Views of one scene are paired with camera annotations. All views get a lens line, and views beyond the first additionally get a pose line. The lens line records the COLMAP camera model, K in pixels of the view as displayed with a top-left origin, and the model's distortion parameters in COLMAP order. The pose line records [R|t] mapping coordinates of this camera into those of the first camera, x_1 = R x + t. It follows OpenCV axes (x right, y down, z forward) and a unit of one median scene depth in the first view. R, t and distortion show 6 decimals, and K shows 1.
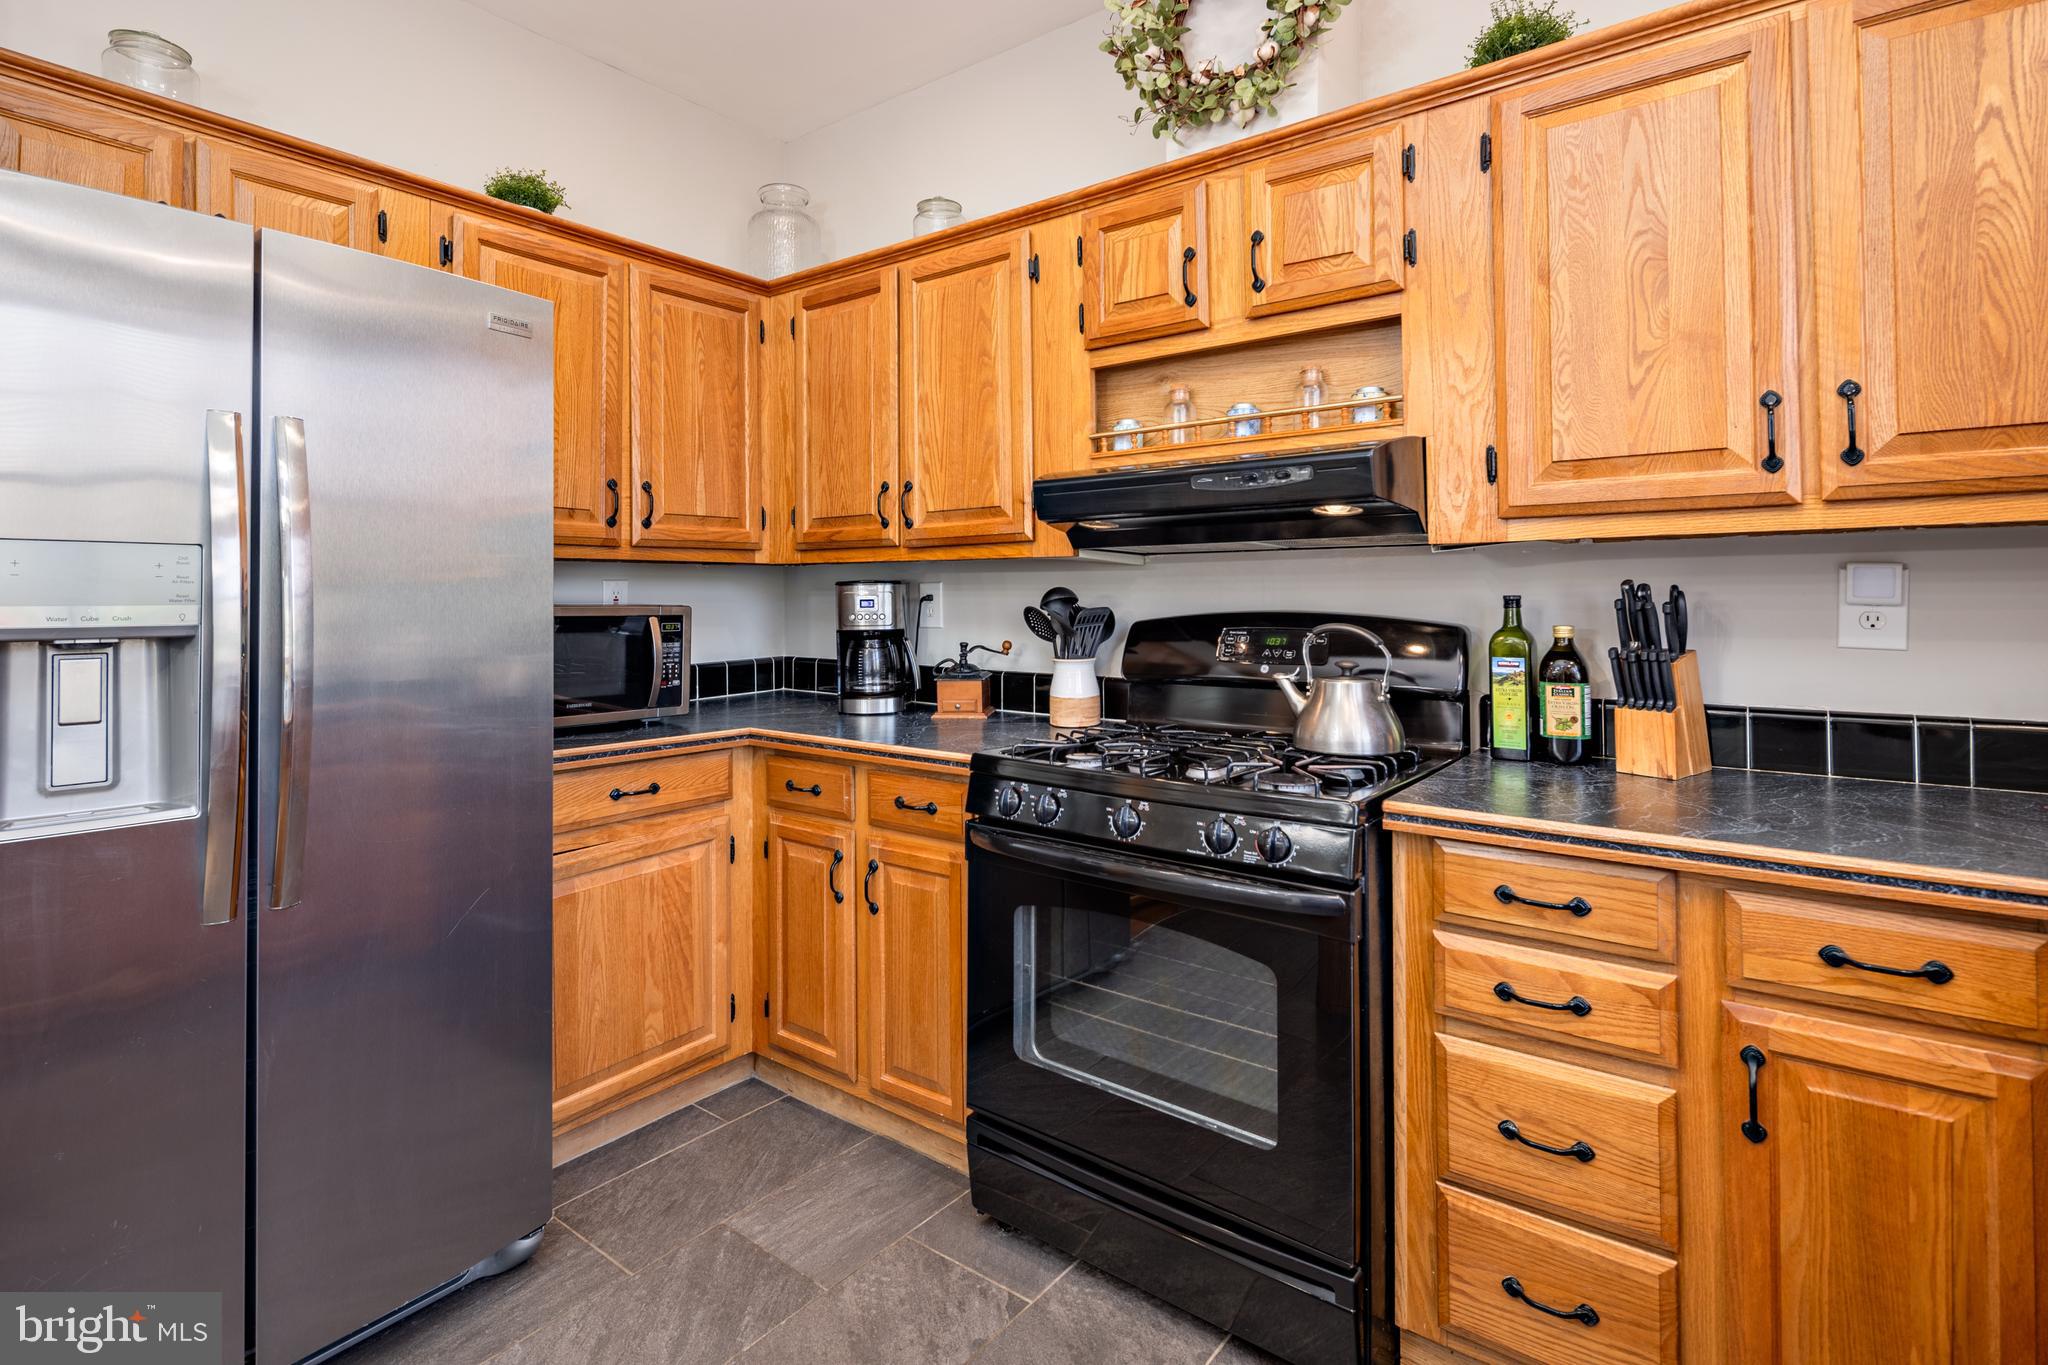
lens RADIAL K [[993.1, 0, 1010.5], [0, 993.1, 576.1], [0, 0, 1]] dist [0.003257, -0.004611]
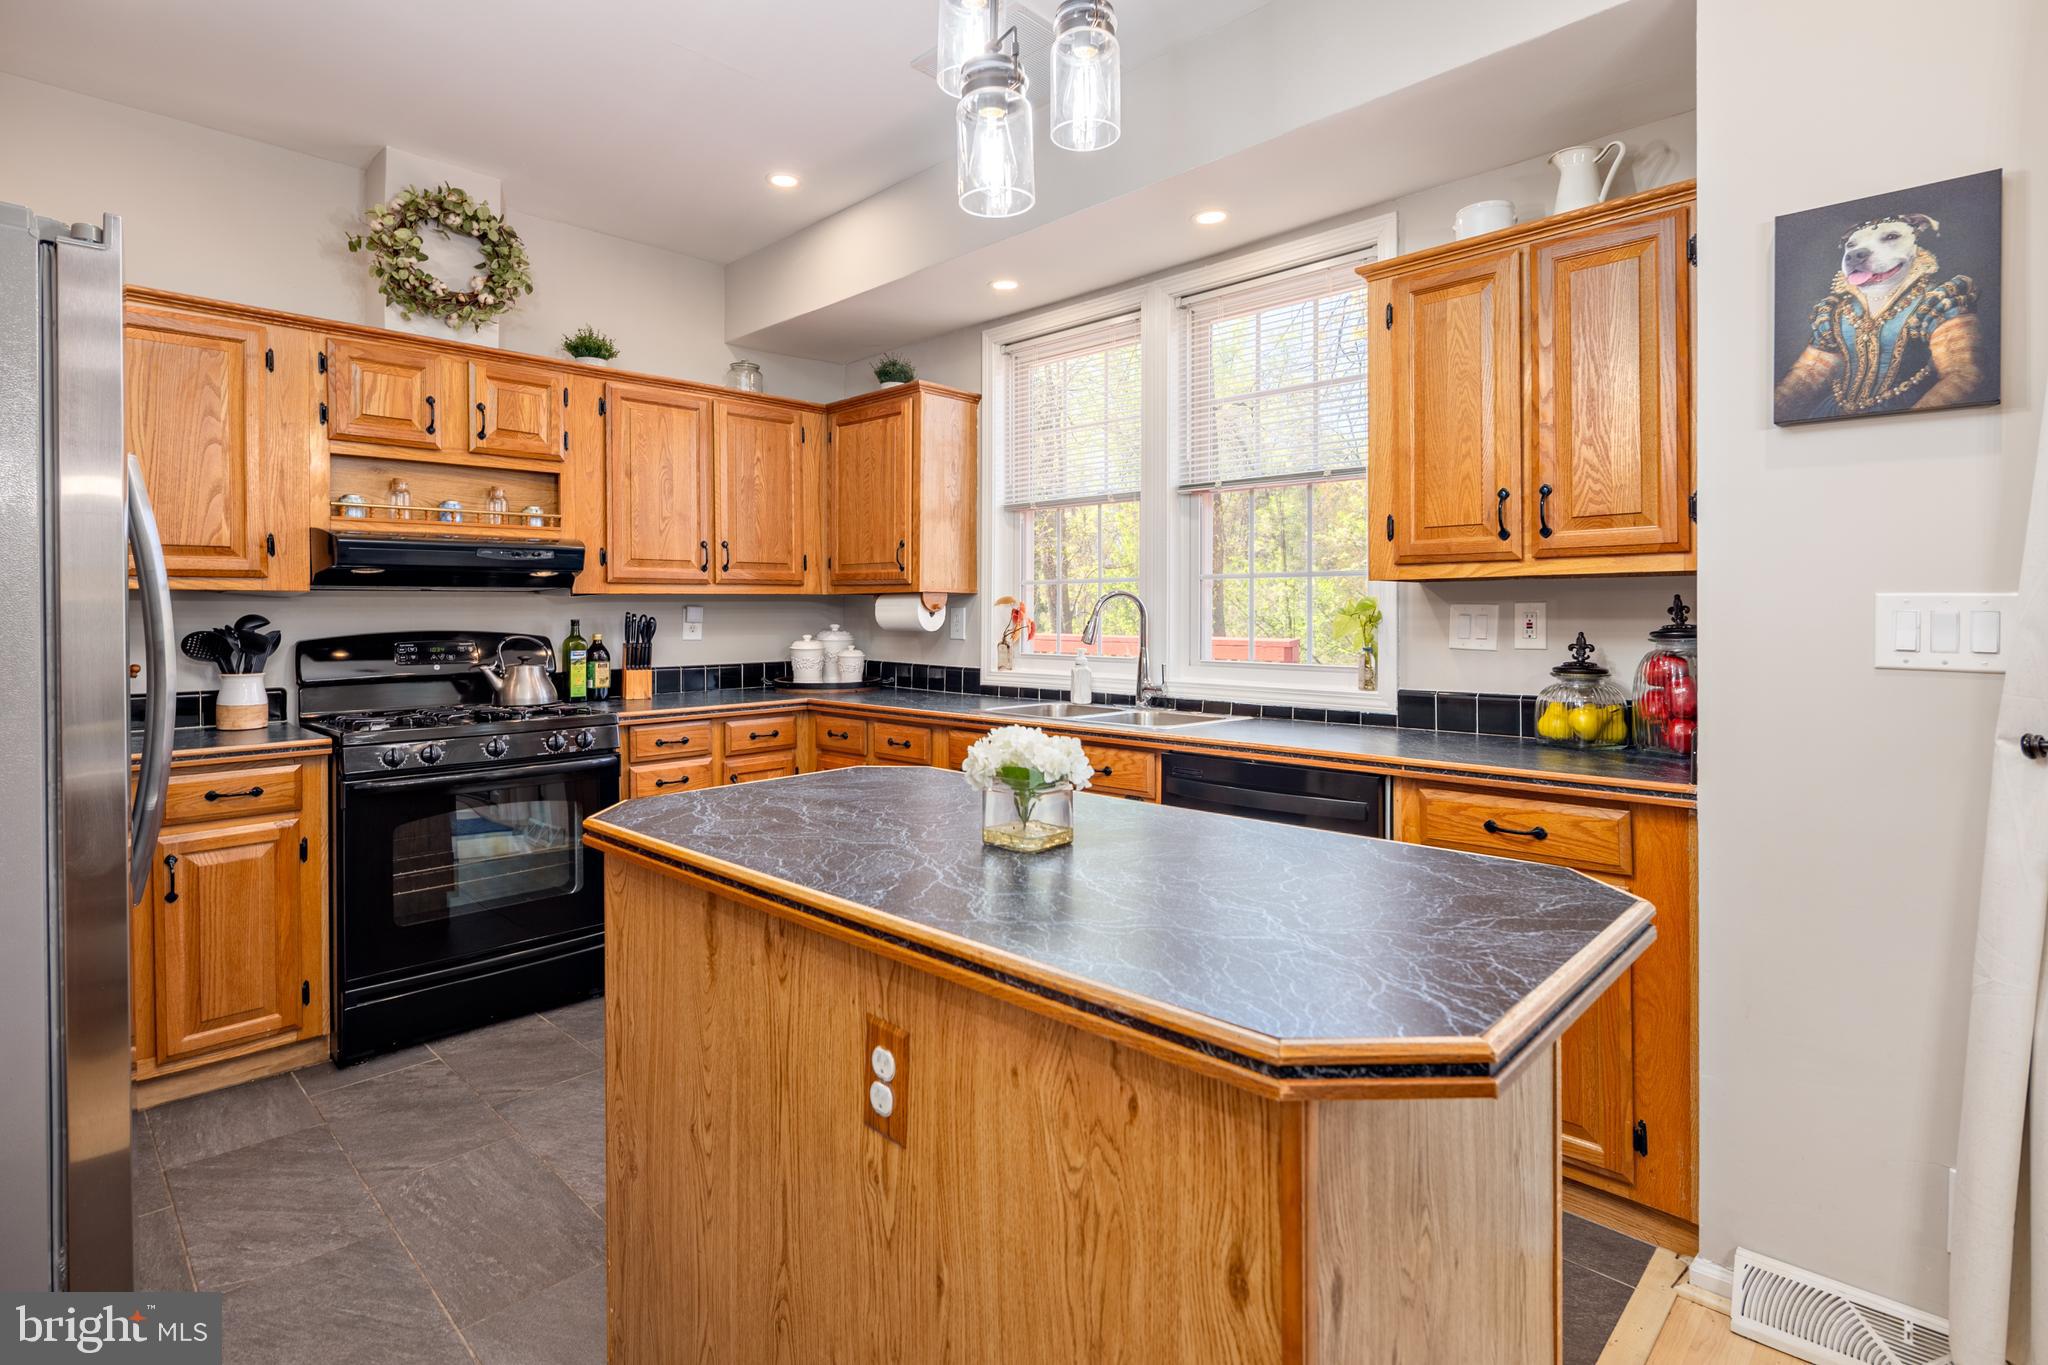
lens RADIAL K [[993.1, 0, 1005.7], [0, 993.1, 607.5], [0, 0, 1]] dist [0.003257, -0.004611]
pose [[0.125829, 0.011630, 0.991984, -1.352032], [-0.009094, 0.999903, -0.010569, 0.008372], [-0.992010, -0.007691, 0.125922, -0.098771]]
